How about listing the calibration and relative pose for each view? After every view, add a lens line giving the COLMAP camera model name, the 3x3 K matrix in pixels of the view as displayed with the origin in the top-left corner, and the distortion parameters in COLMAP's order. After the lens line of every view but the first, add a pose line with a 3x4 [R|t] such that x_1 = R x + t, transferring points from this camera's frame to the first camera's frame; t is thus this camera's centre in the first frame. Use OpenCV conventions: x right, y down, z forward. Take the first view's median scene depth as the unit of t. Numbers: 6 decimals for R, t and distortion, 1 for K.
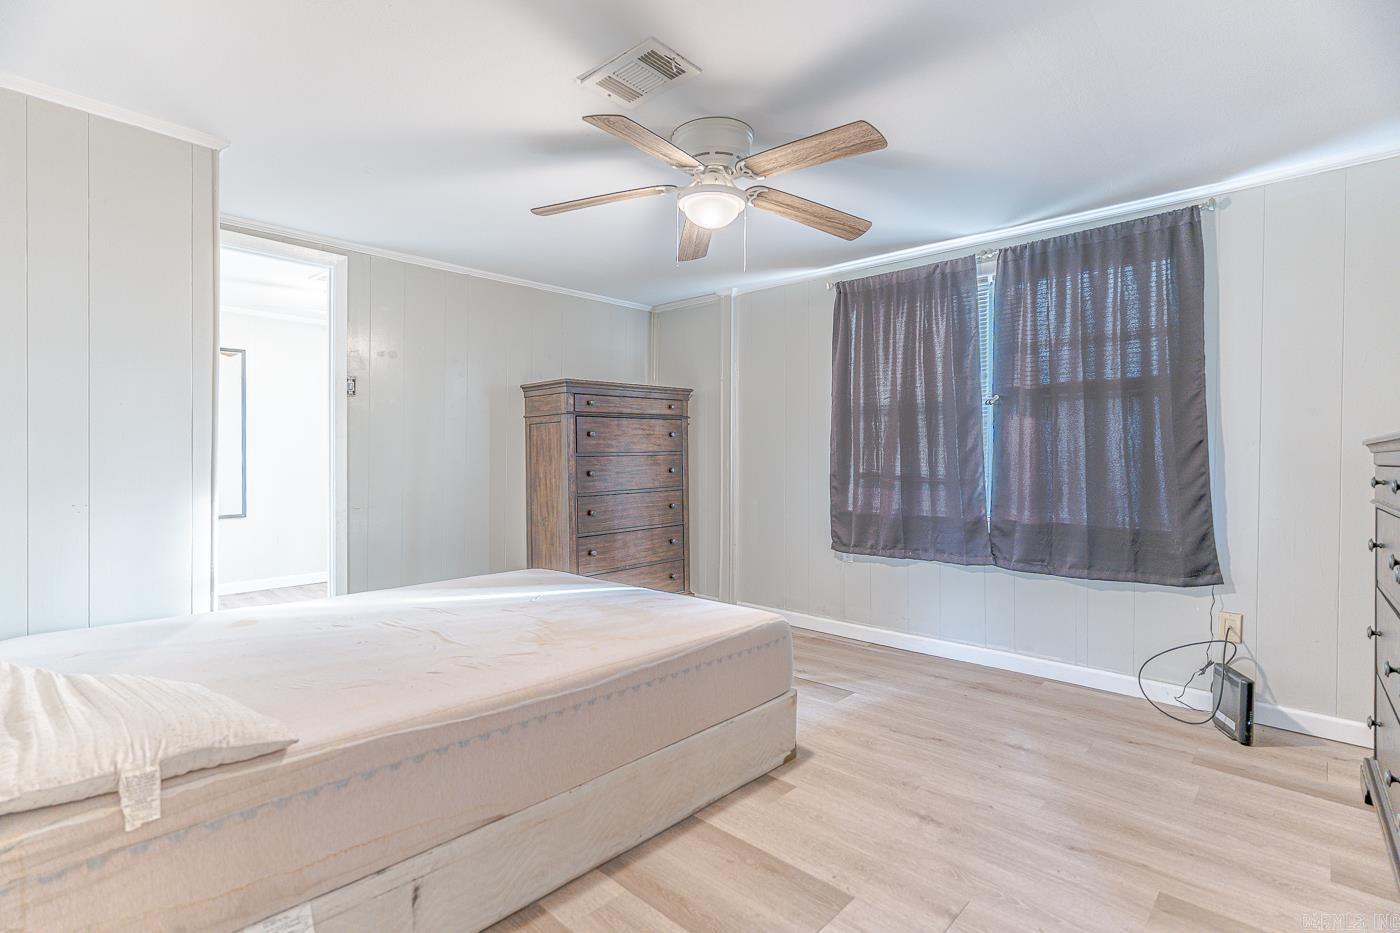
lens RADIAL K [[662.1, 0, 702.0], [0, 662.1, 459.2], [0, 0, 1]] dist [-0.000456, -0.000490]
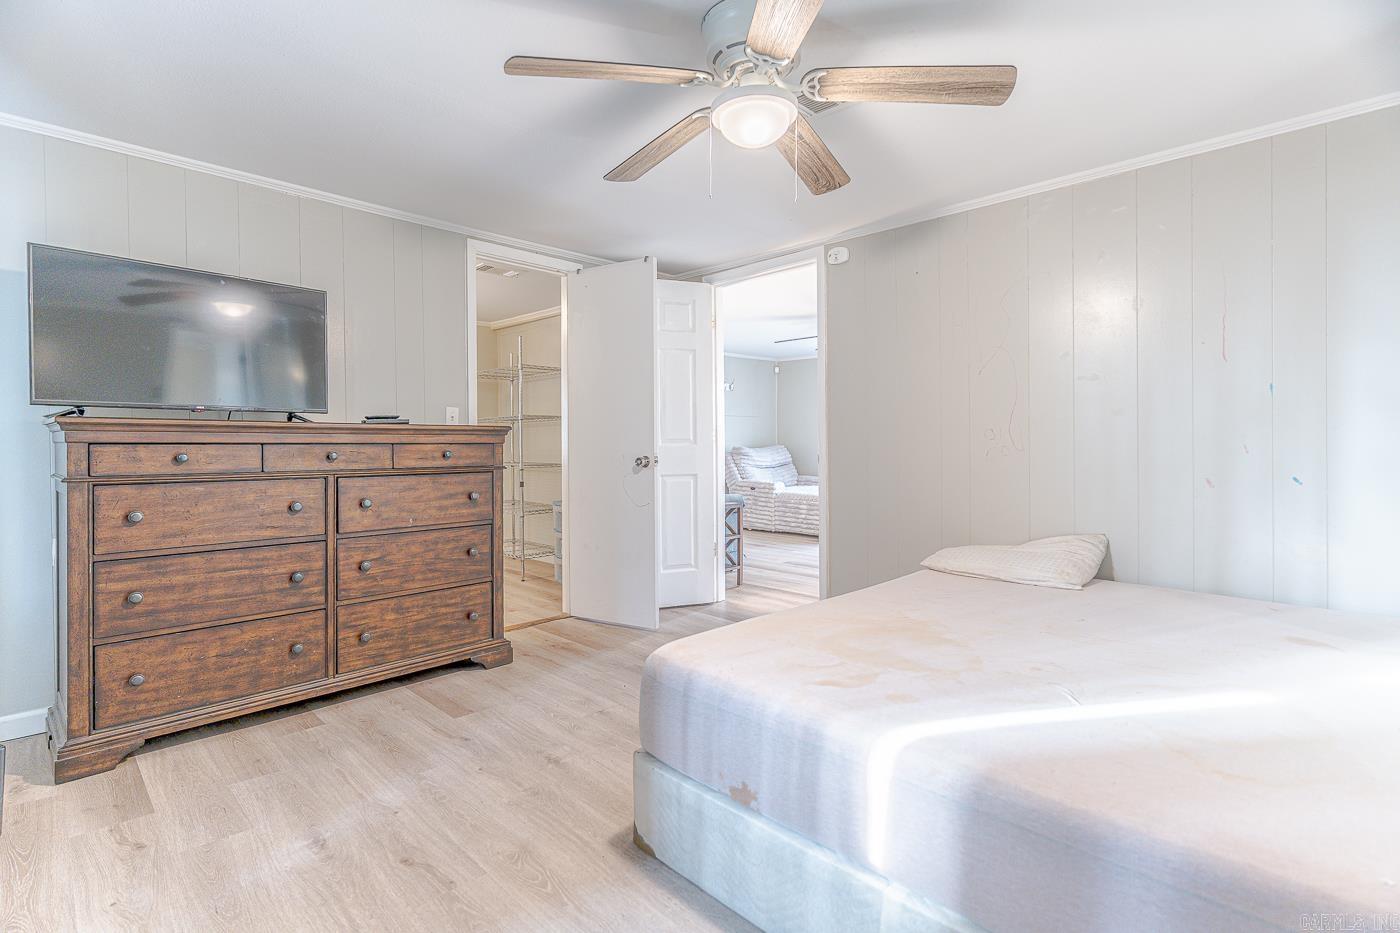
lens RADIAL K [[662.1, 0, 696.2], [0, 662.1, 456.1], [0, 0, 1]] dist [-0.000456, -0.000490]
pose [[-0.998864, -0.012022, 0.046102, 0.046745], [-0.011097, 0.999733, 0.020281, -0.001730], [-0.046334, 0.019746, -0.998731, 1.948323]]
